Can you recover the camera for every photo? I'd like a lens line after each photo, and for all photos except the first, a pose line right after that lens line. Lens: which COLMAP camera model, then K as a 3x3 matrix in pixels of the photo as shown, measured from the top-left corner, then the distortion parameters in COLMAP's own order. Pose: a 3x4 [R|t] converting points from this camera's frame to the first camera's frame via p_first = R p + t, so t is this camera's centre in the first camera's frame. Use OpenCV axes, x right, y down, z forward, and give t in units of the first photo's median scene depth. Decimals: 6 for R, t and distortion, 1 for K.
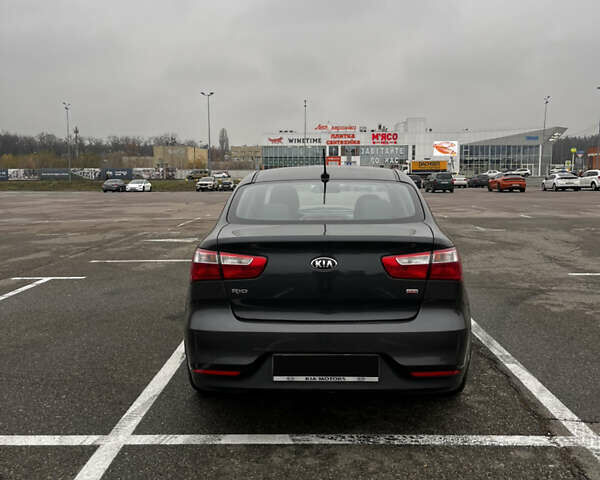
lens RADIAL K [[606.0, 0, 303.6], [0, 606.0, 233.7], [0, 0, 1]] dist [0.026267, 0.000000]
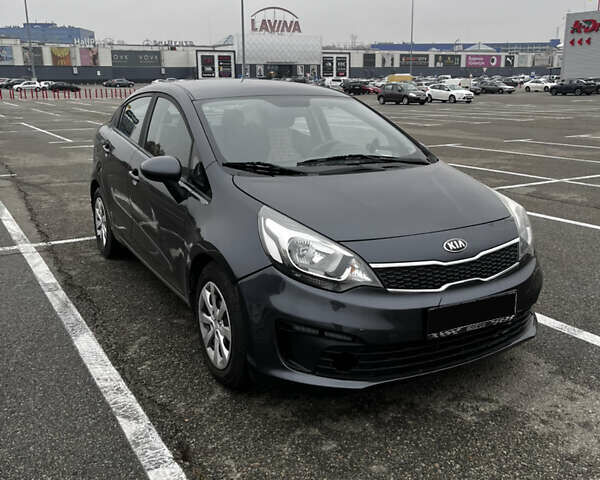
lens RADIAL K [[606.0, 0, 302.5], [0, 606.0, 237.9], [0, 0, 1]] dist [0.026267, 0.000000]
pose [[-0.848750, 0.142312, -0.509285, 0.654566], [-0.042703, 0.941514, 0.334258, -0.283856], [0.527068, 0.305449, -0.793033, 2.673931]]
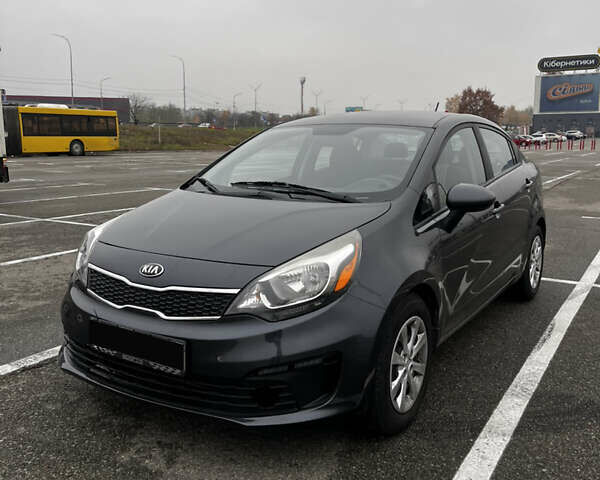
lens RADIAL K [[606.0, 0, 301.1], [0, 606.0, 242.7], [0, 0, 1]] dist [0.026267, 0.000000]
pose [[-0.863085, -0.084073, 0.498012, -0.458570], [0.053712, 0.965177, 0.256024, -0.229392], [-0.502194, 0.247720, -0.828514, 2.667129]]
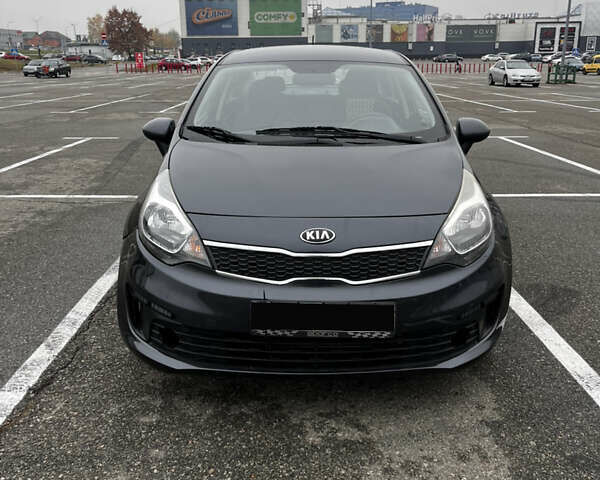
lens RADIAL K [[606.0, 0, 305.5], [0, 606.0, 235.2], [0, 0, 1]] dist [0.026267, 0.000000]
pose [[-0.999418, 0.018282, -0.028797, 0.106881], [0.006157, 0.927061, 0.374859, -0.270275], [0.033550, 0.374464, -0.926634, 2.776957]]
